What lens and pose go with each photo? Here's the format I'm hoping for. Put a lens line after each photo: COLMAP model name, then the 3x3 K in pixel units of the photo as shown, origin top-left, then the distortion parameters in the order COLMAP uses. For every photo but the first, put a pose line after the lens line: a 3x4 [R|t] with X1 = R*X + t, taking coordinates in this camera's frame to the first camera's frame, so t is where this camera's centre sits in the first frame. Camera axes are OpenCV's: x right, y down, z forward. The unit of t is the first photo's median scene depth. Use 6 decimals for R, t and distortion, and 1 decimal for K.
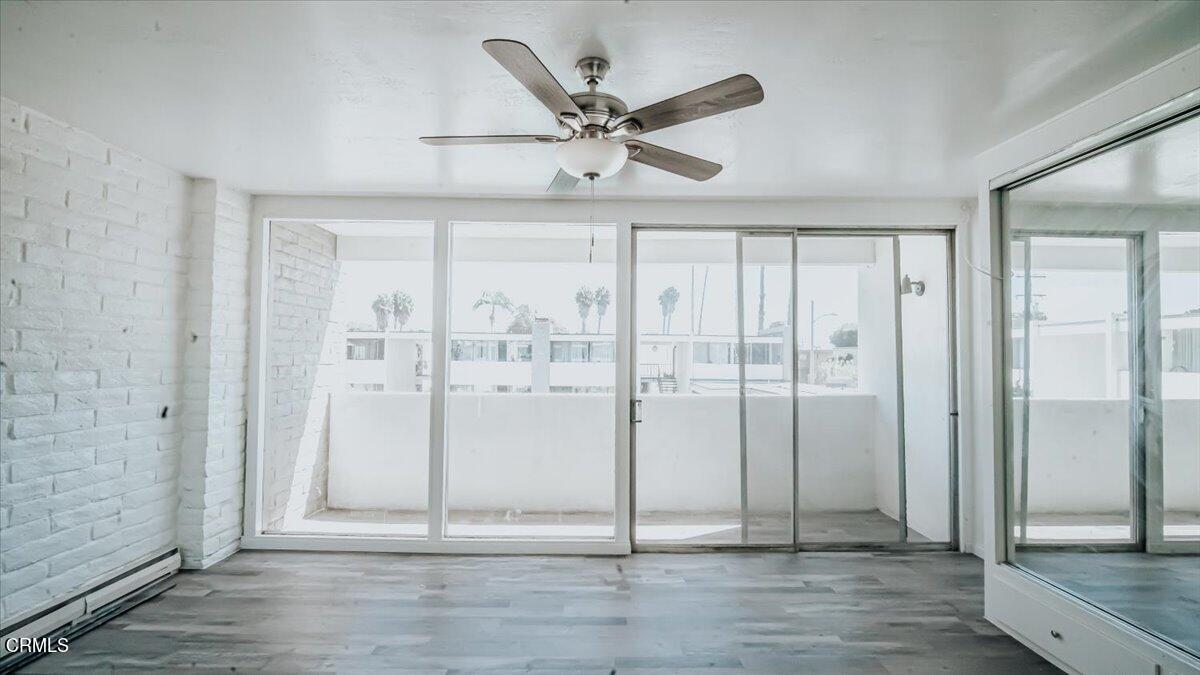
lens RADIAL K [[519.6, 0, 598.3], [0, 519.6, 338.9], [0, 0, 1]] dist [-0.015669, 0.005343]
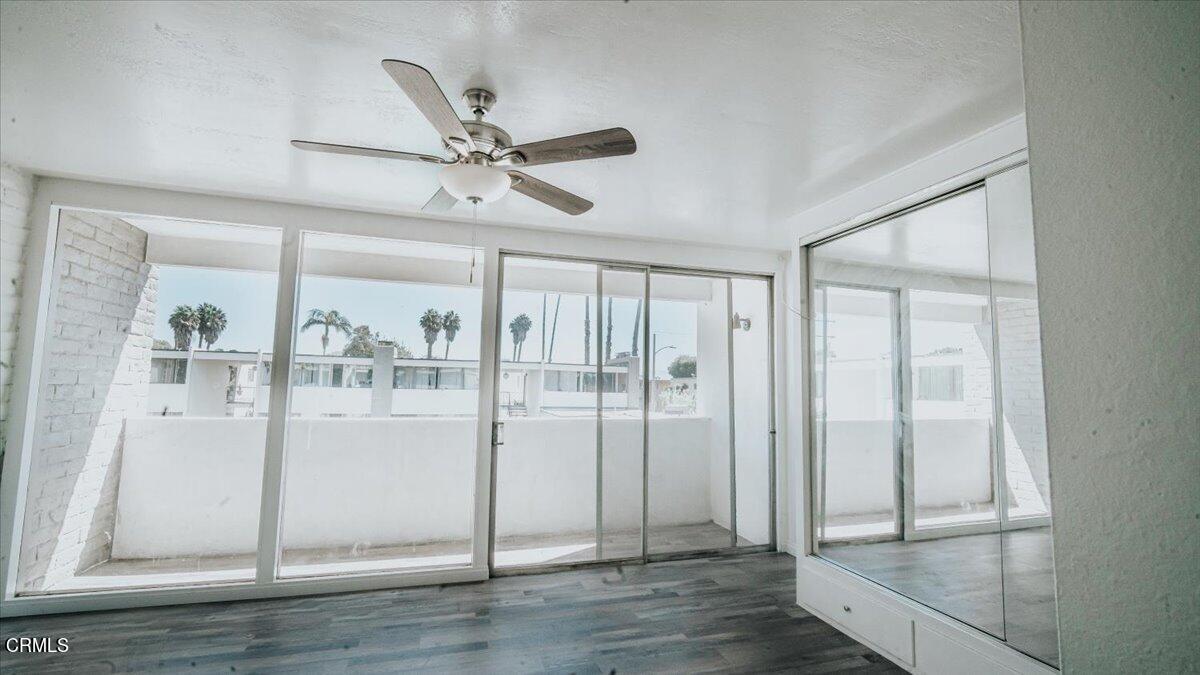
lens RADIAL K [[519.6, 0, 598.6], [0, 519.6, 338.8], [0, 0, 1]] dist [-0.015669, 0.005343]
pose [[0.958767, 0.036276, 0.281870, -0.031318], [-0.020811, 0.998119, -0.057667, 0.009973], [-0.283432, 0.049423, 0.957718, -0.027656]]
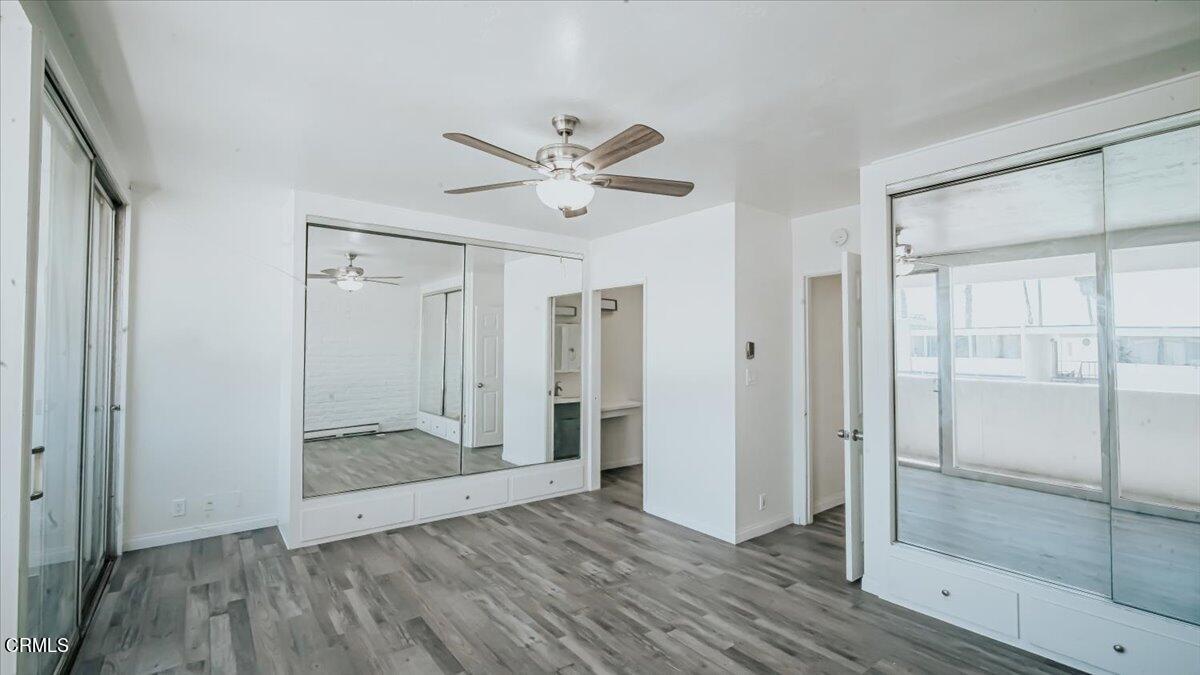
lens RADIAL K [[519.6, 0, 597.4], [0, 519.6, 338.4], [0, 0, 1]] dist [-0.015669, 0.005343]
pose [[-0.600758, 0.006302, 0.799406, -0.574375], [-0.036841, 0.998688, -0.035559, 0.022318], [-0.798581, -0.050814, -0.599738, 0.903573]]
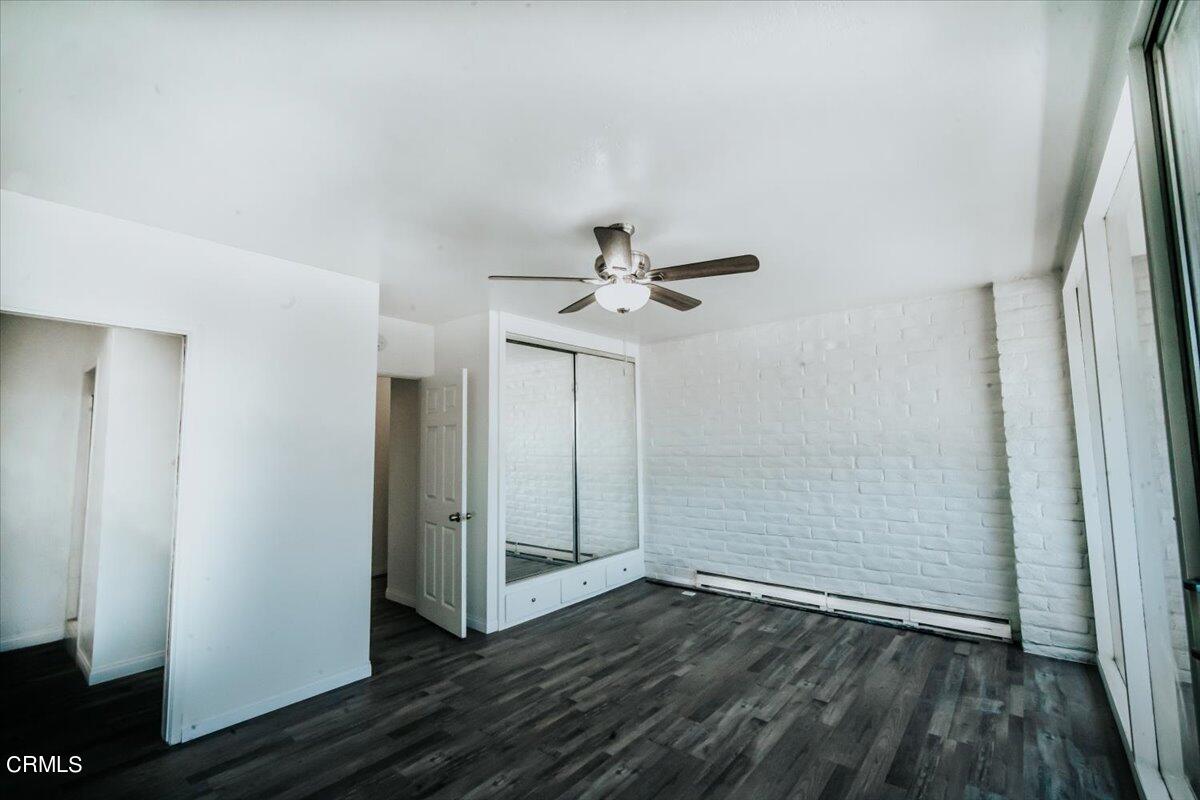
lens RADIAL K [[521.2, 0, 598.2], [0, 521.2, 403.4], [0, 0, 1]] dist [-0.010182, 0.001663]
pose [[-0.642837, -0.063885, -0.763334, 0.550177], [0.033881, 0.993170, -0.111653, 0.034835], [0.765253, -0.097637, -0.636282, 0.953543]]
